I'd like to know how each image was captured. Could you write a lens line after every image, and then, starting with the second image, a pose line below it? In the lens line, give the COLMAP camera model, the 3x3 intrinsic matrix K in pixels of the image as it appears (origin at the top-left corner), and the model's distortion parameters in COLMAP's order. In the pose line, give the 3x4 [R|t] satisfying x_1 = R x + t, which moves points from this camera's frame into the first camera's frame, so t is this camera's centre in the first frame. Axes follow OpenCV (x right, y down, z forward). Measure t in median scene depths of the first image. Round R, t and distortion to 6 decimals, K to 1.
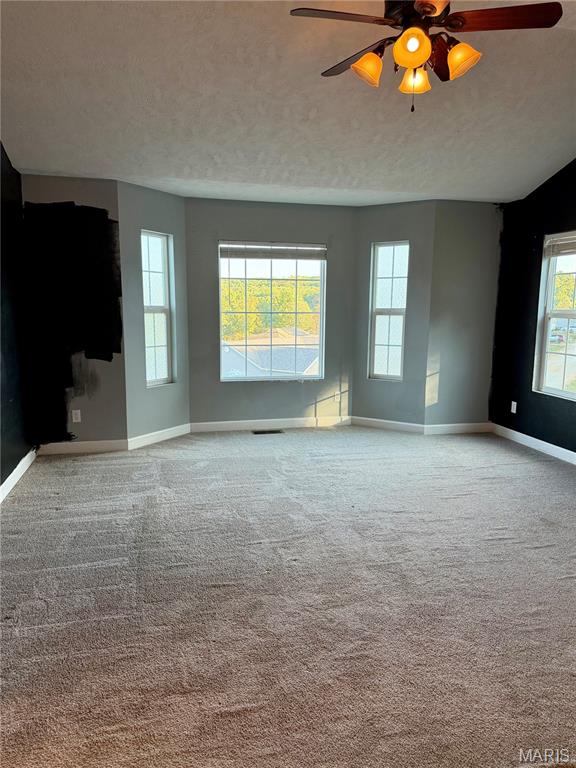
lens RADIAL K [[540.5, 0, 287.4], [0, 540.5, 379.3], [0, 0, 1]] dist [0.045498, -0.053437]
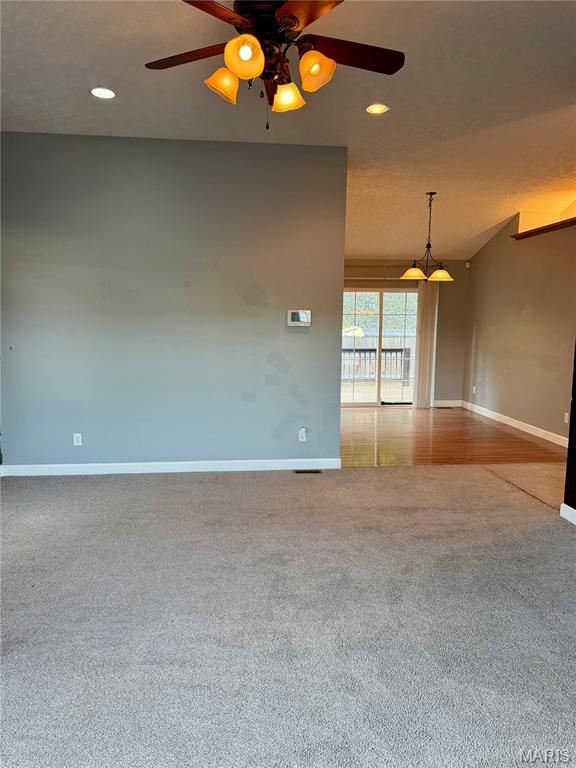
lens RADIAL K [[540.5, 0, 287.4], [0, 540.5, 379.3], [0, 0, 1]] dist [0.045498, -0.053437]
pose [[-0.990831, -0.035945, 0.130239, 0.056445], [-0.000948, 0.965786, 0.259339, -0.293364], [-0.135105, 0.256837, -0.956965, 1.783868]]
